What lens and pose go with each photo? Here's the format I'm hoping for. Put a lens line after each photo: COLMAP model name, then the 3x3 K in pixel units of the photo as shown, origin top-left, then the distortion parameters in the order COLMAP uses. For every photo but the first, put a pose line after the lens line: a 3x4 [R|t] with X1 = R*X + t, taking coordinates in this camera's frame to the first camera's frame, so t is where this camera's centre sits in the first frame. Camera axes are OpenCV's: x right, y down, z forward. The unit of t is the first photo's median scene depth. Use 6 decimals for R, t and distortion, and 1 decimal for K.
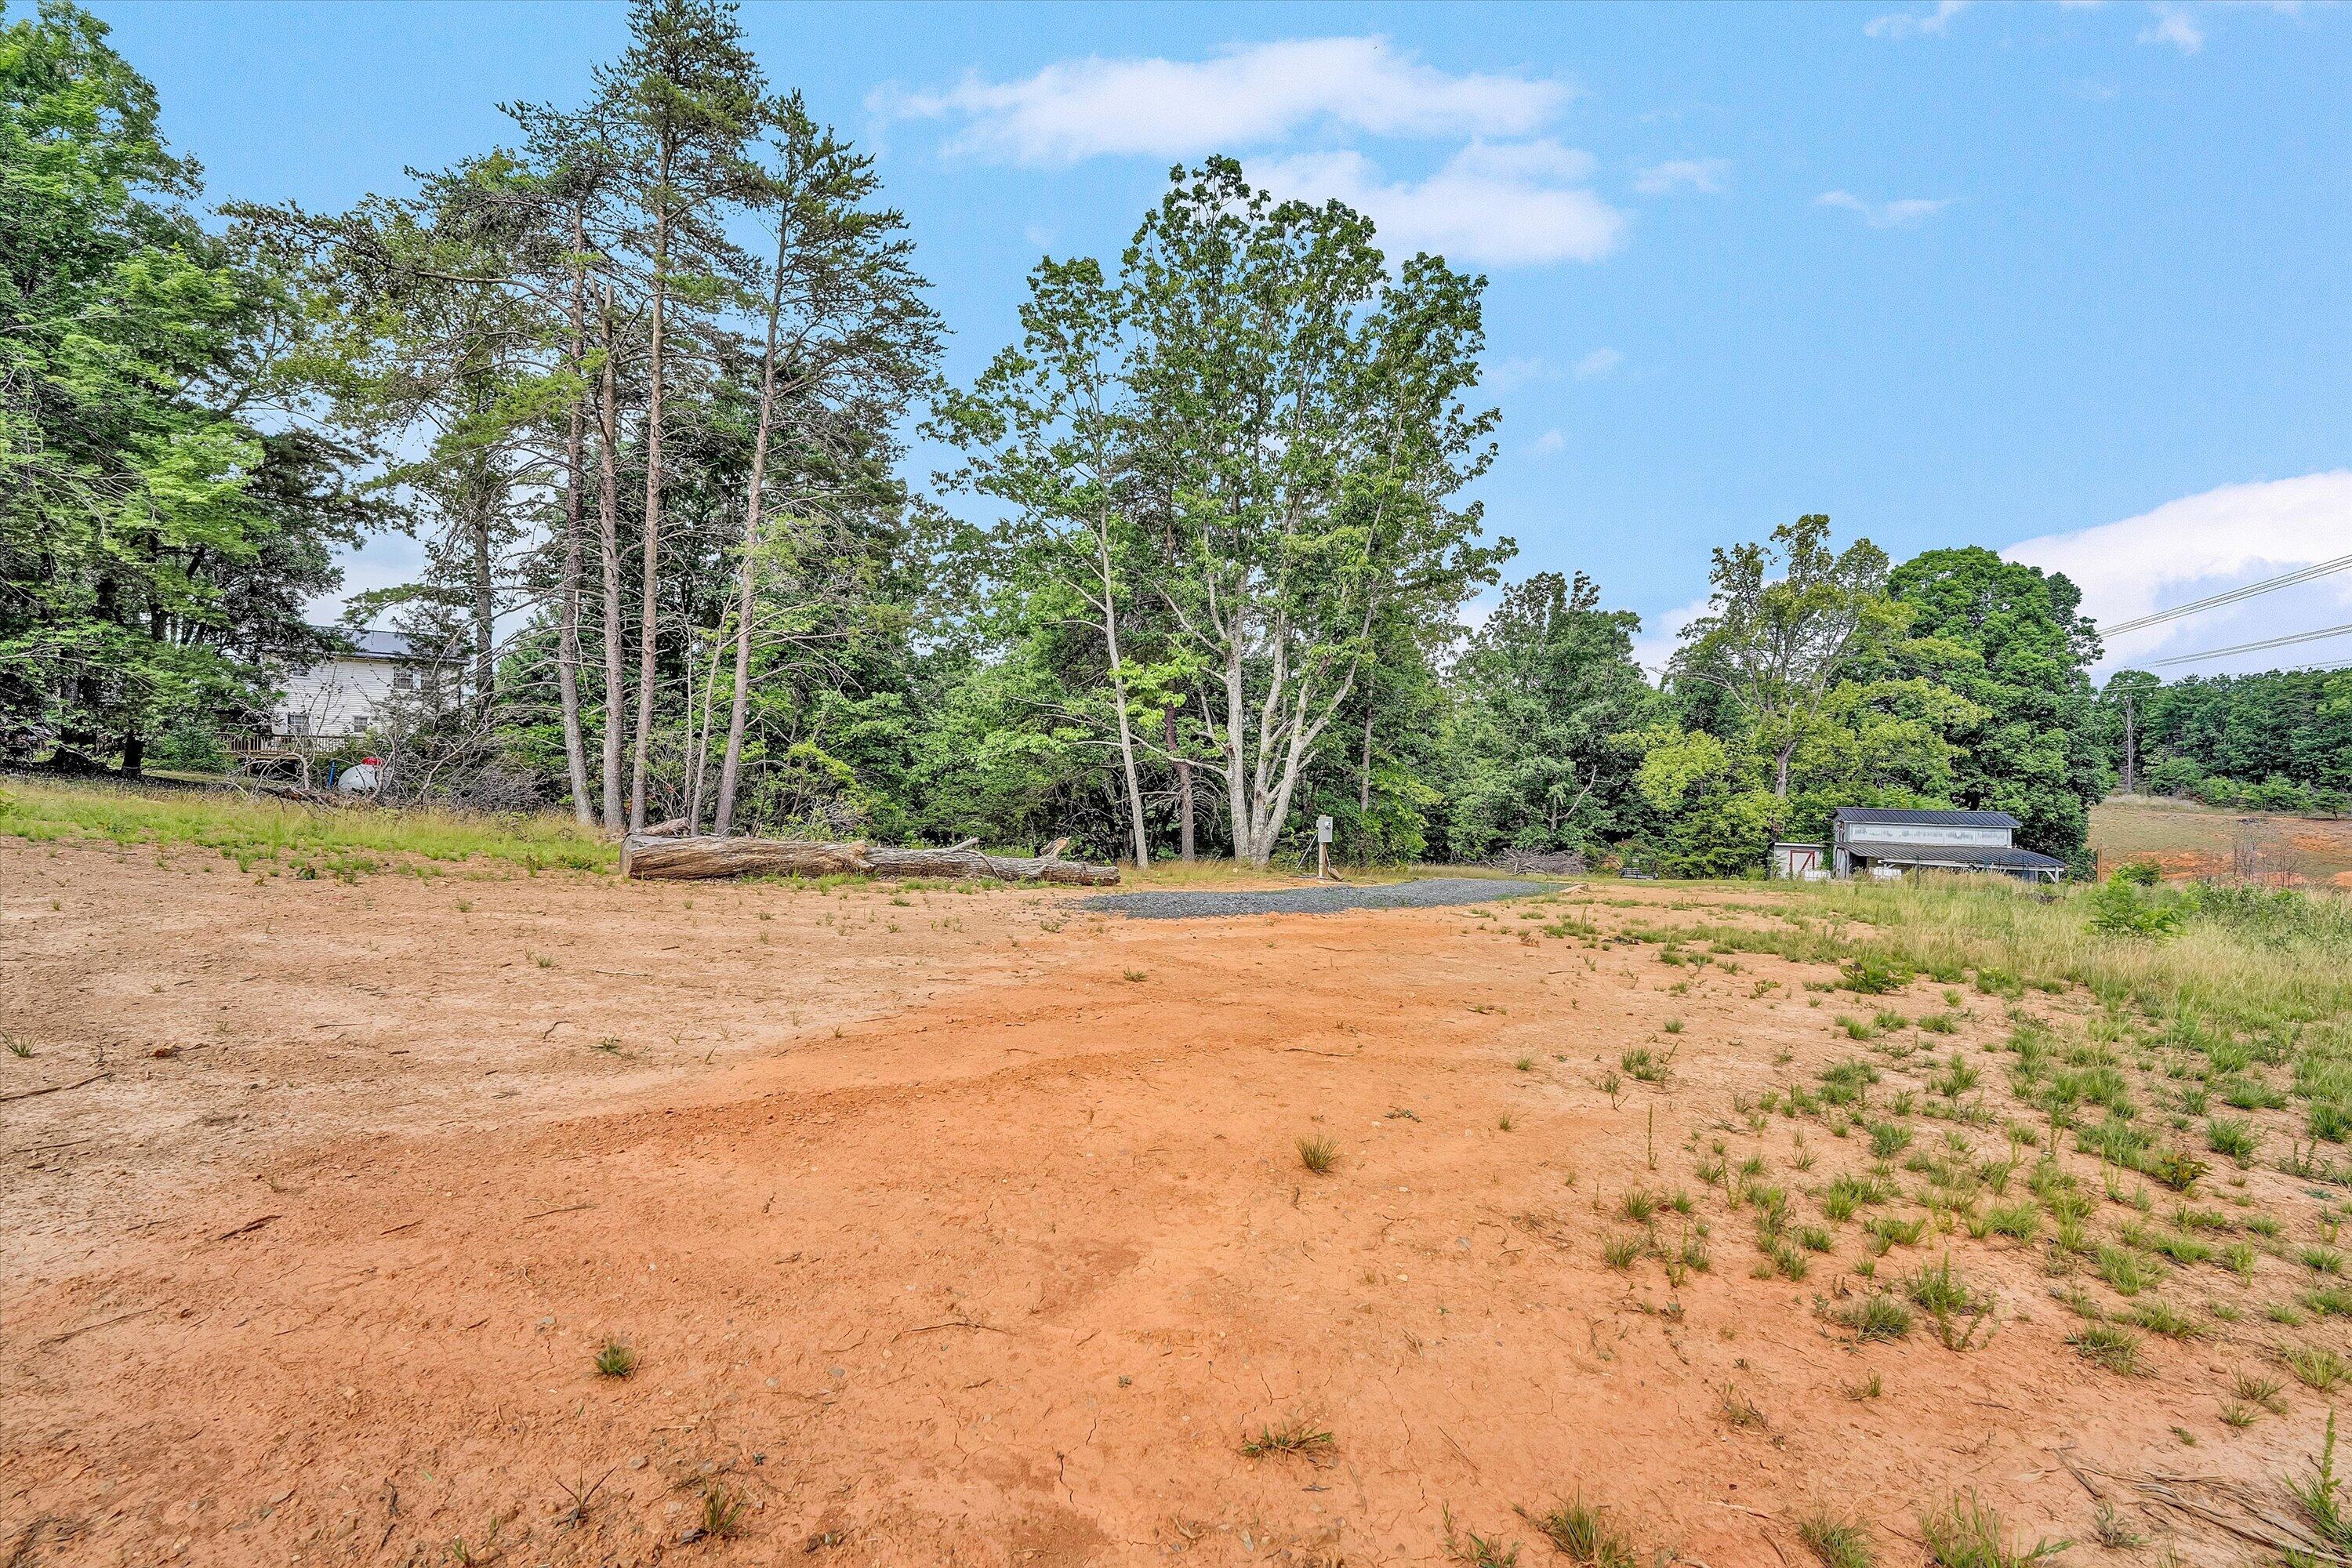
lens RADIAL K [[955.6, 0, 1176.0], [0, 955.6, 784.0], [0, 0, 1]] dist [0.000323, -0.009748]
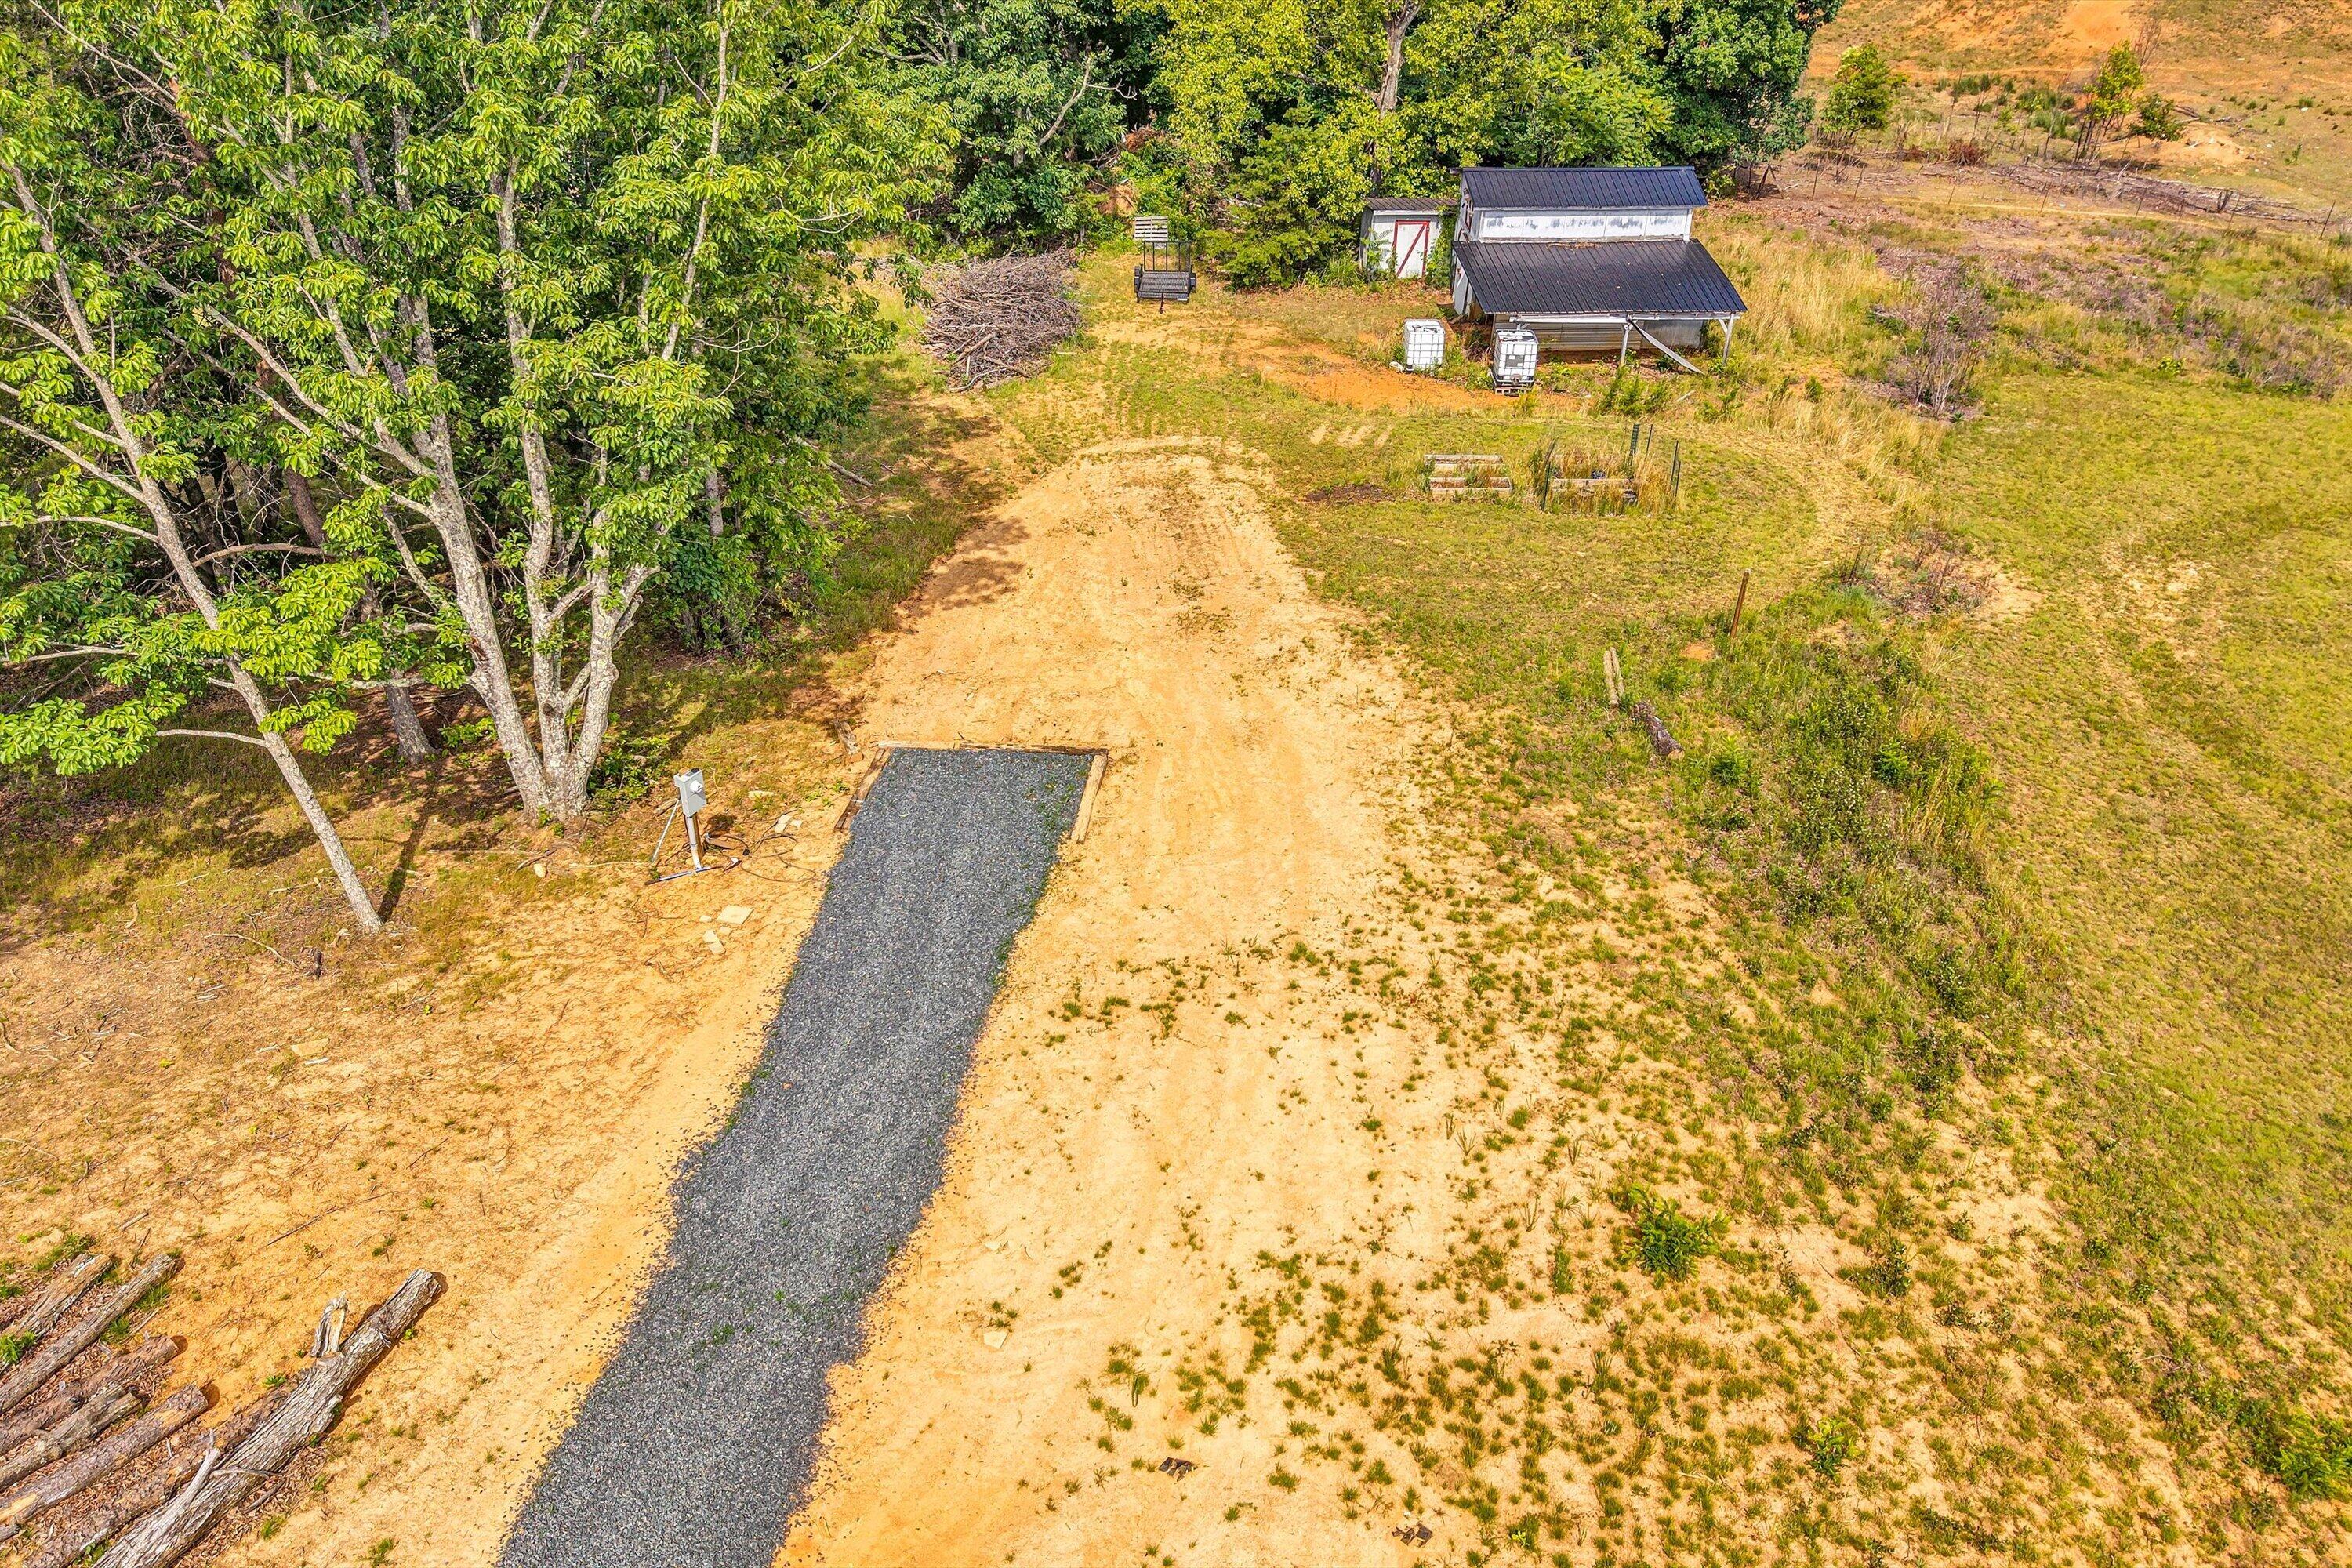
lens RADIAL K [[1894.7, 0, 1132.6], [0, 1894.7, 782.1], [0, 0, 1]] dist [-0.006363, -0.002738]
pose [[0.902814, -0.253435, 0.347414, 0.001515], [0.015069, 0.826031, 0.563424, -0.284371], [-0.429766, -0.503432, 0.749571, 0.014895]]
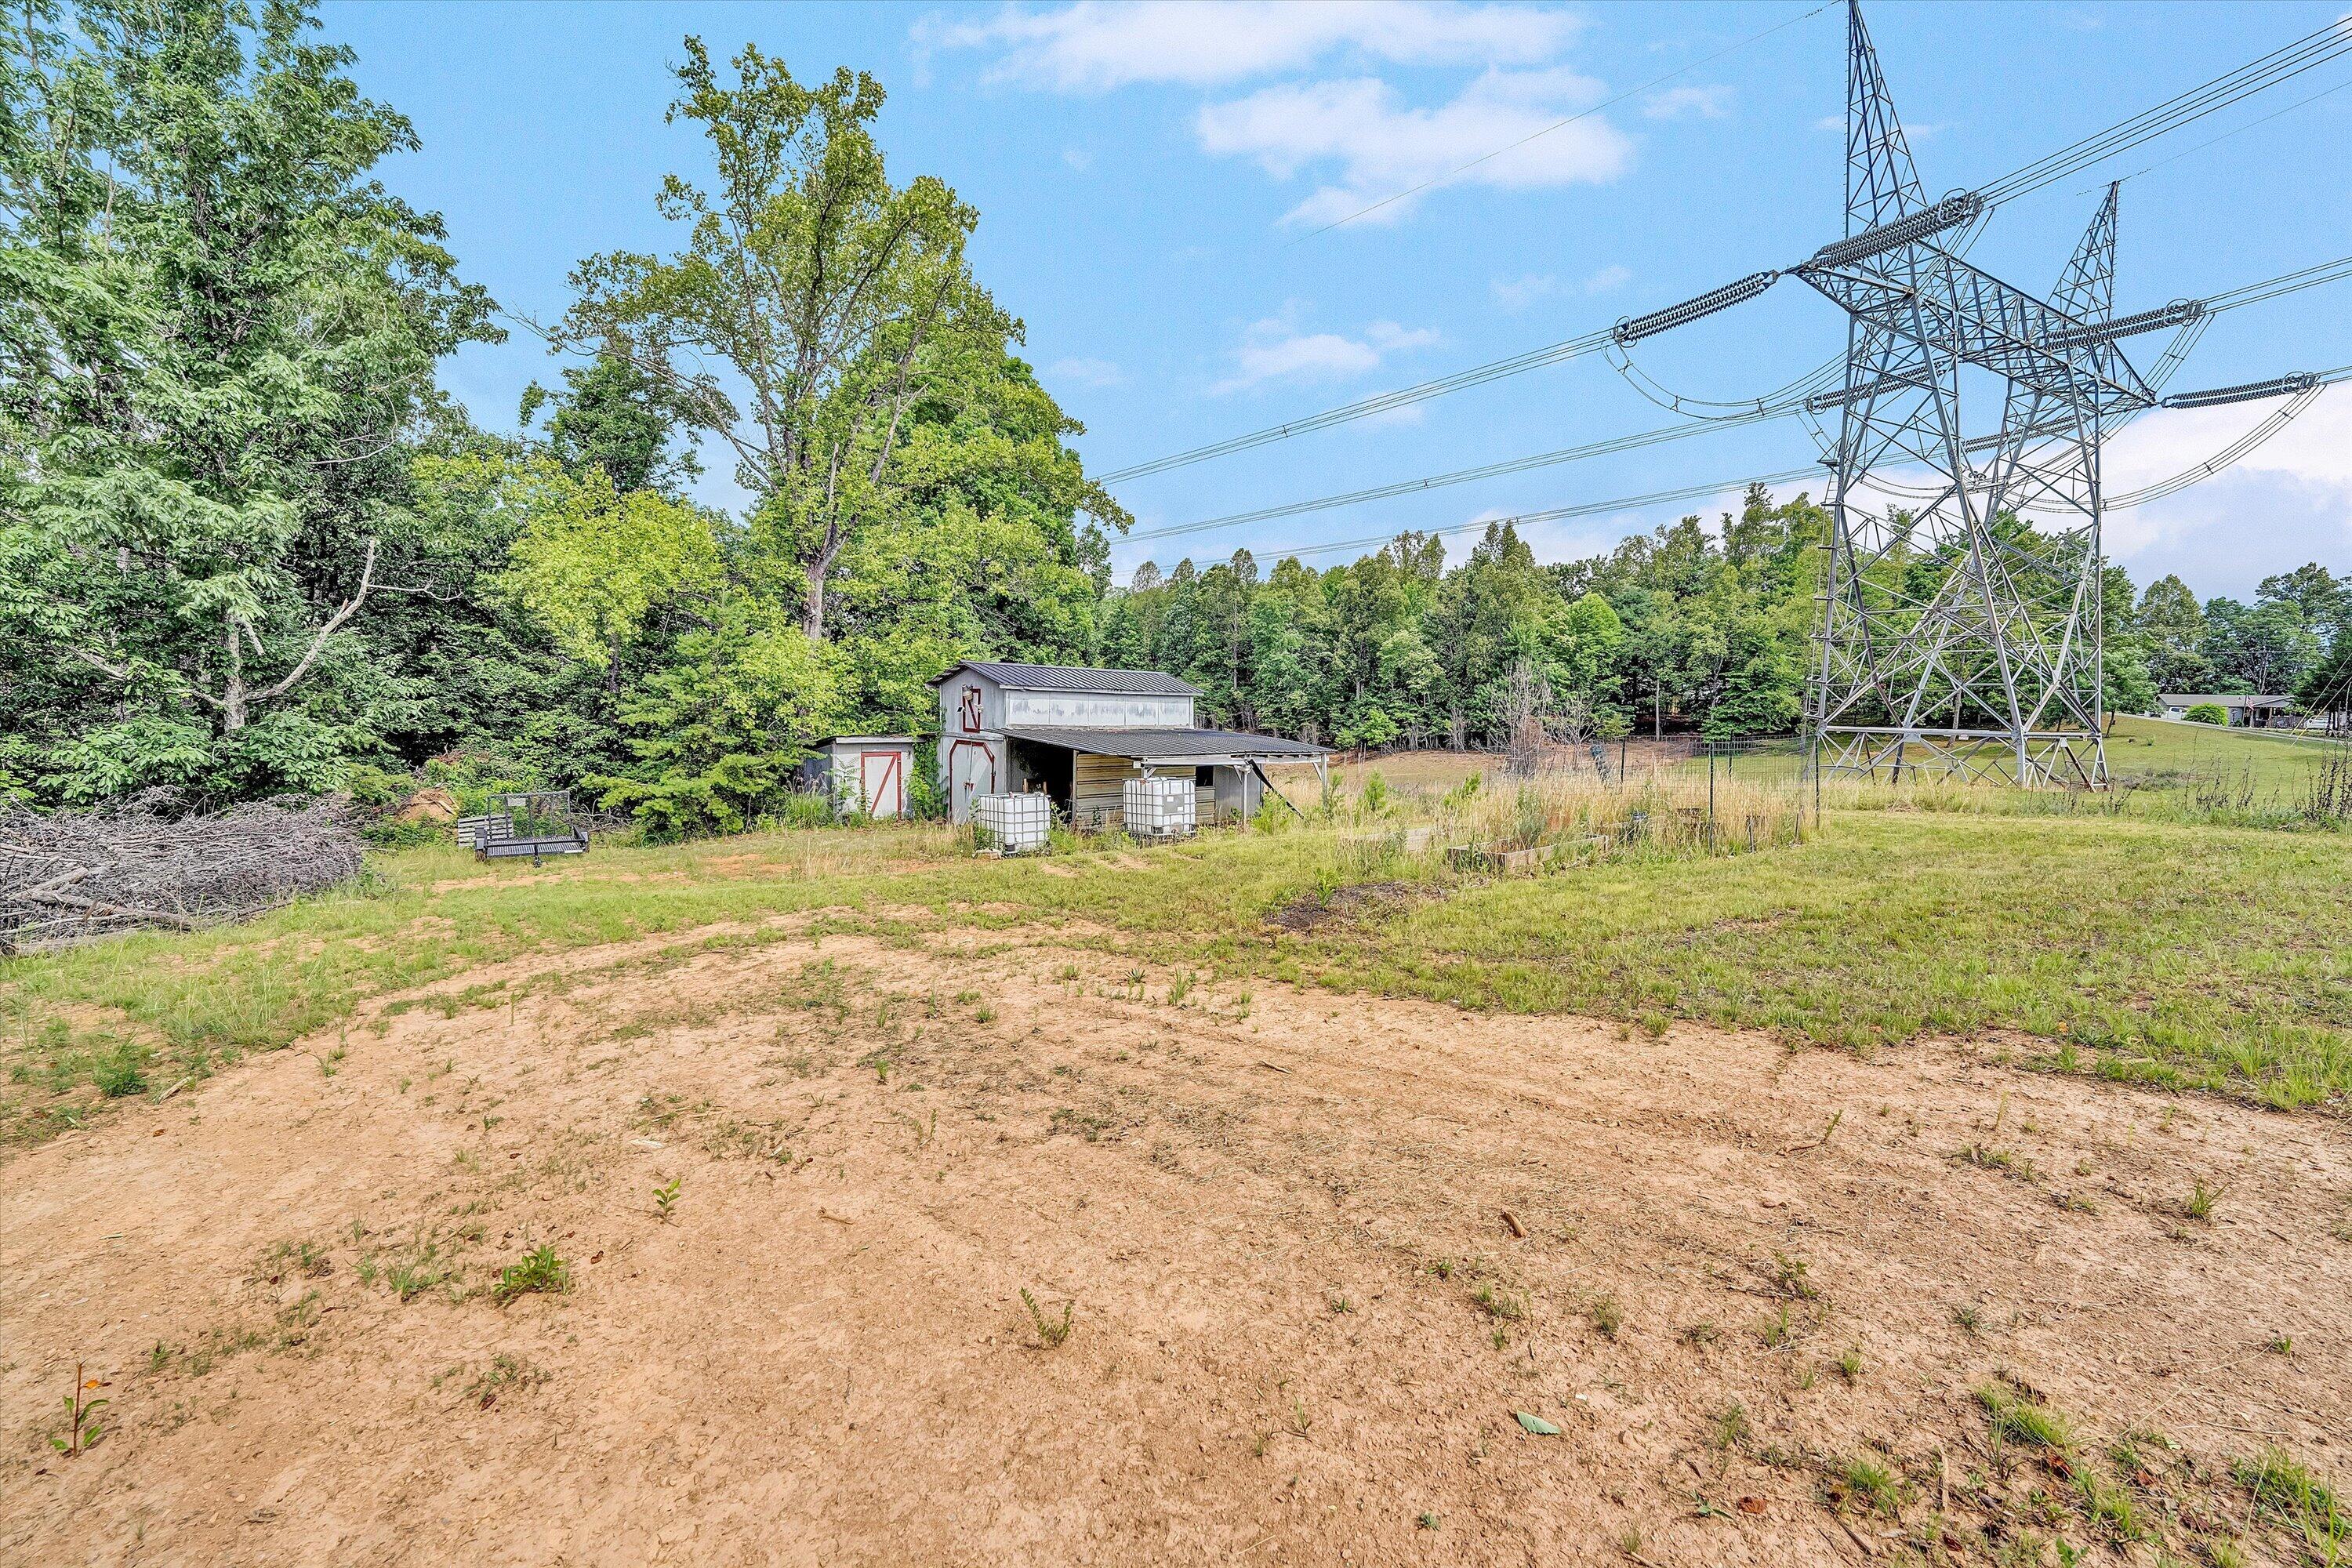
lens RADIAL K [[947.5, 0, 1184.6], [0, 947.5, 775.2], [0, 0, 1]] dist [-0.001144, -0.009579]
pose [[0.413207, -0.077115, 0.907366, 0.250453], [-0.006771, 0.996120, 0.087742, 0.034584], [-0.910612, -0.042400, 0.411082, 0.600212]]
